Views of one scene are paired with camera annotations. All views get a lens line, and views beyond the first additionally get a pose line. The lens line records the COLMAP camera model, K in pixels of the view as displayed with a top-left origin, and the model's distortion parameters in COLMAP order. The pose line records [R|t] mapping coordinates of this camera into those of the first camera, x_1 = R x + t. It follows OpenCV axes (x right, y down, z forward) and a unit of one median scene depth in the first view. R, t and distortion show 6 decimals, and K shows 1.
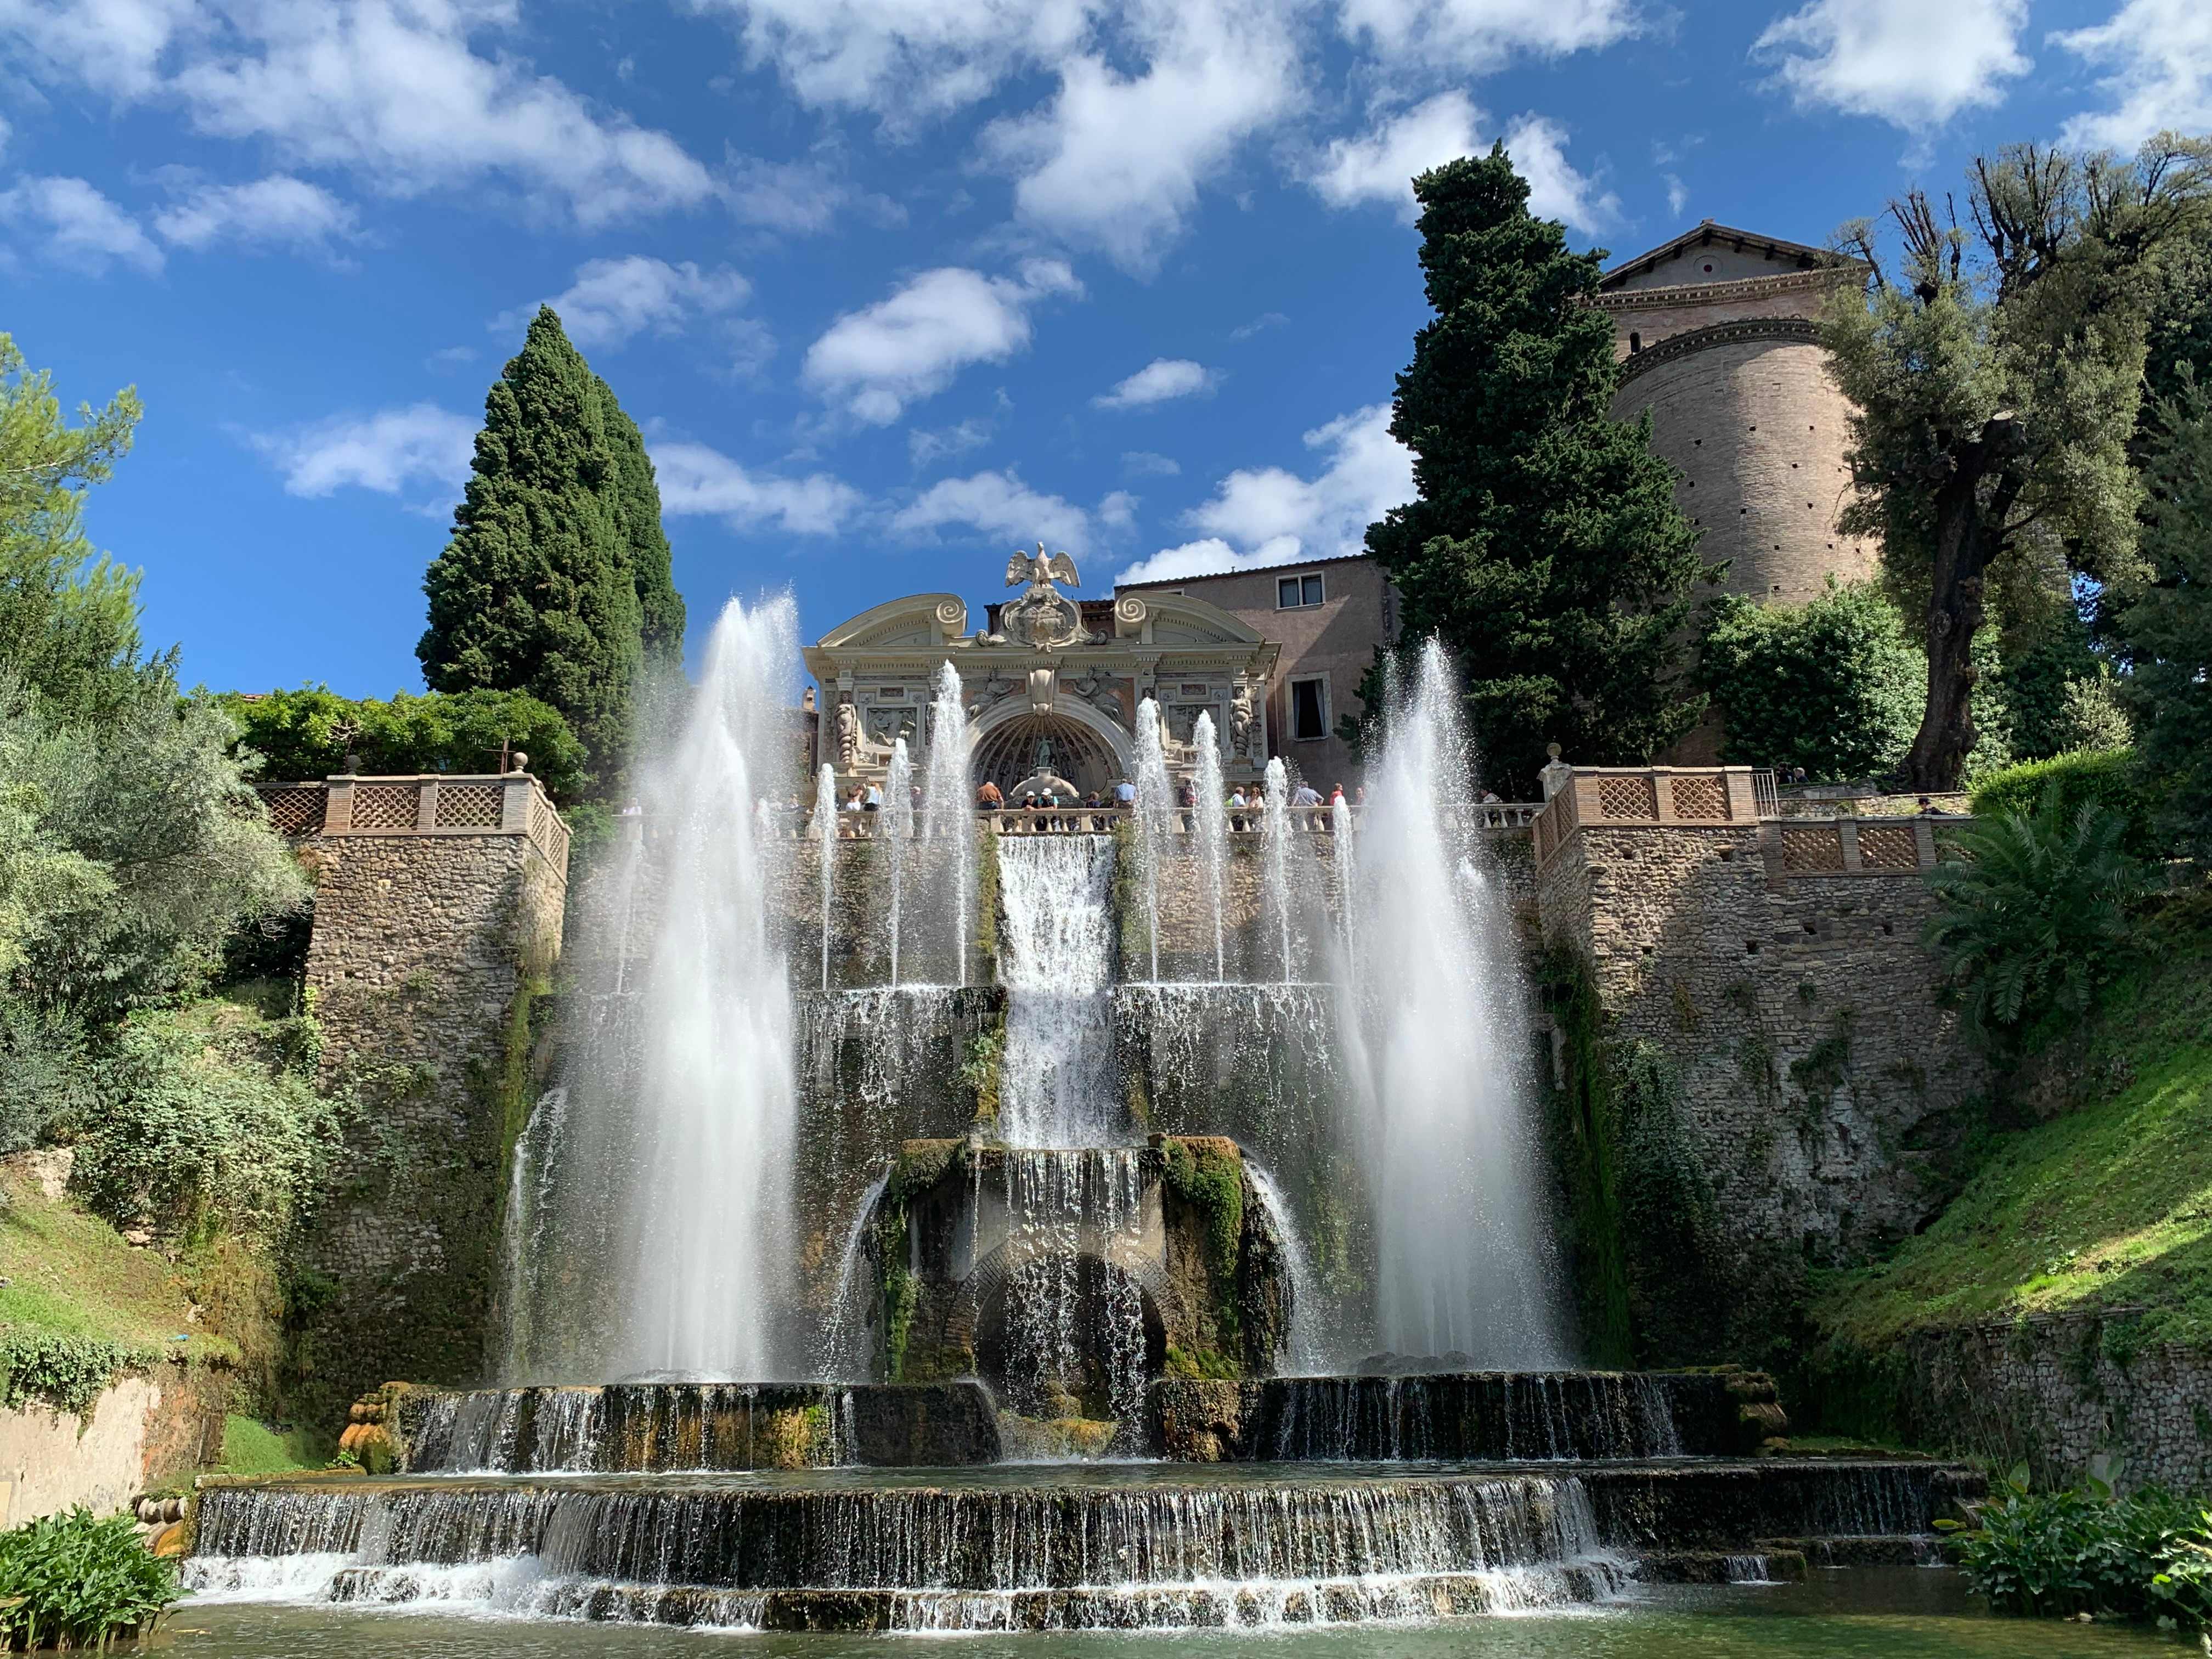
lens RADIAL K [[1830.9, 0, 1103.9], [0, 1830.9, 841.9], [0, 0, 1]] dist [0.012362, -0.005868]
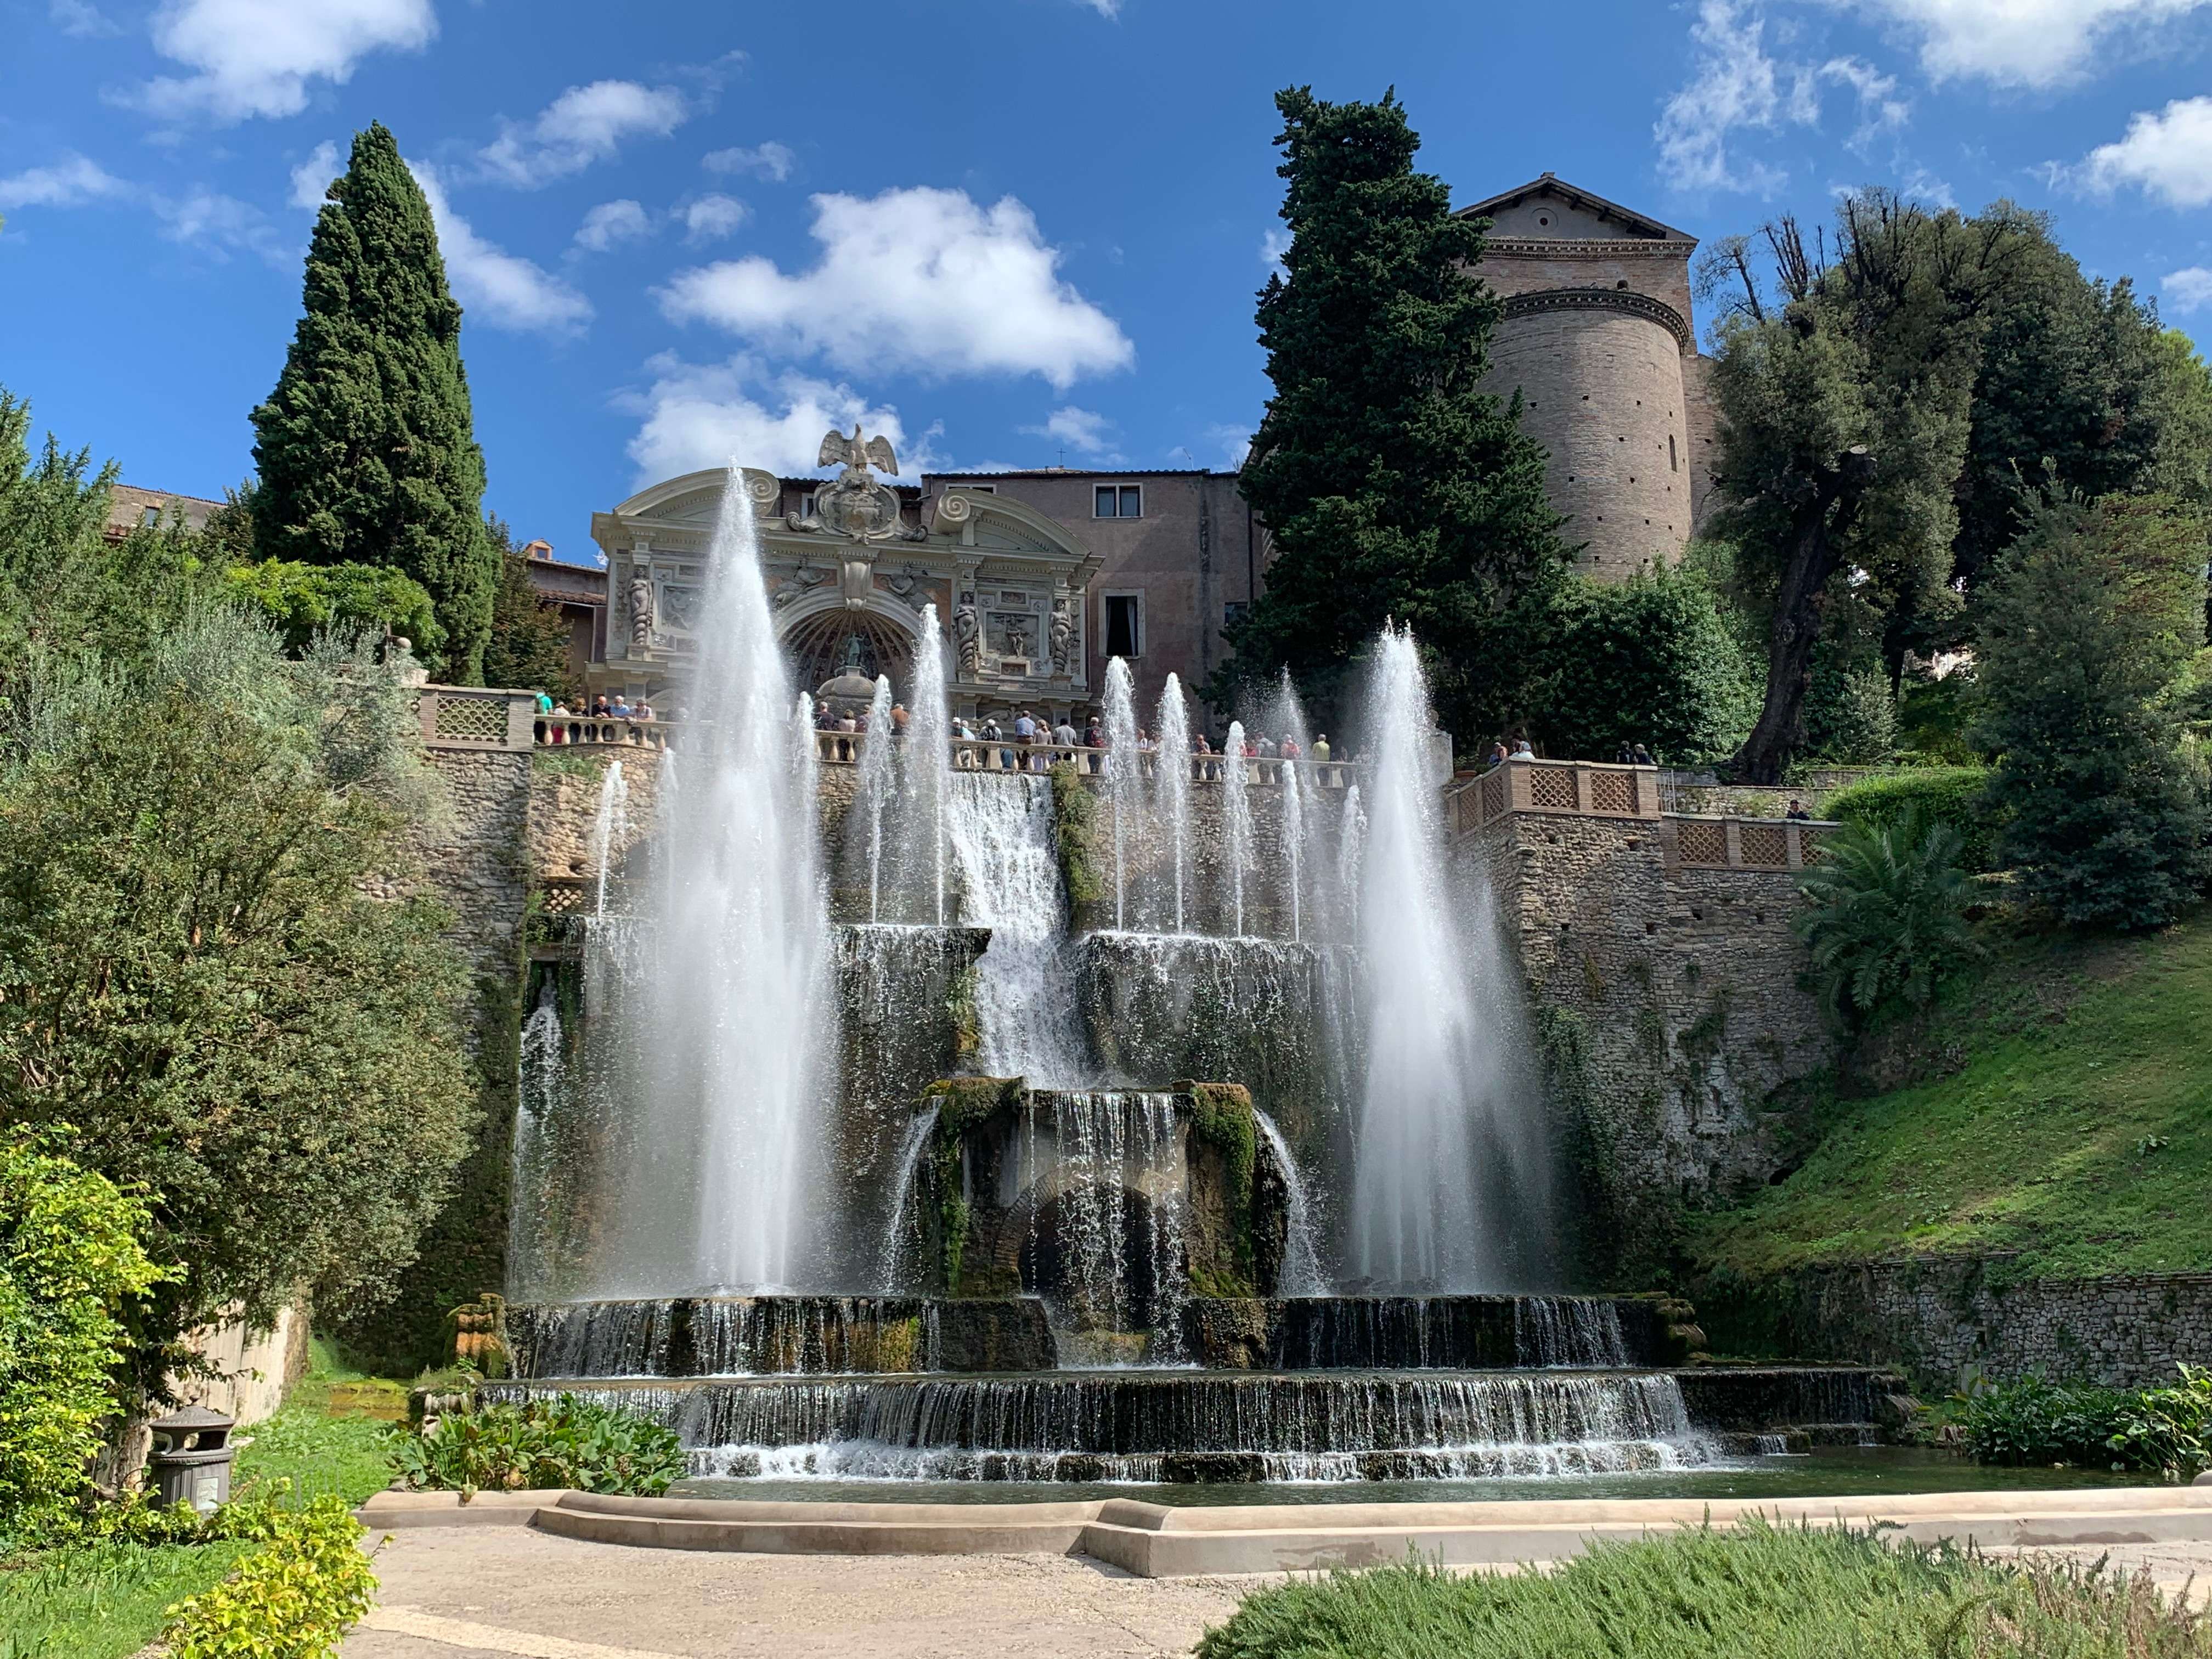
lens RADIAL K [[2113.9, 0, 1106.0], [0, 2113.9, 829.5], [0, 0, 1]] dist [0.101931, -0.260554]
pose [[0.971511, 0.061347, 0.228915, -0.272247], [-0.076184, 0.995490, 0.056539, -0.051225], [-0.224414, -0.072367, 0.971803, -0.191553]]
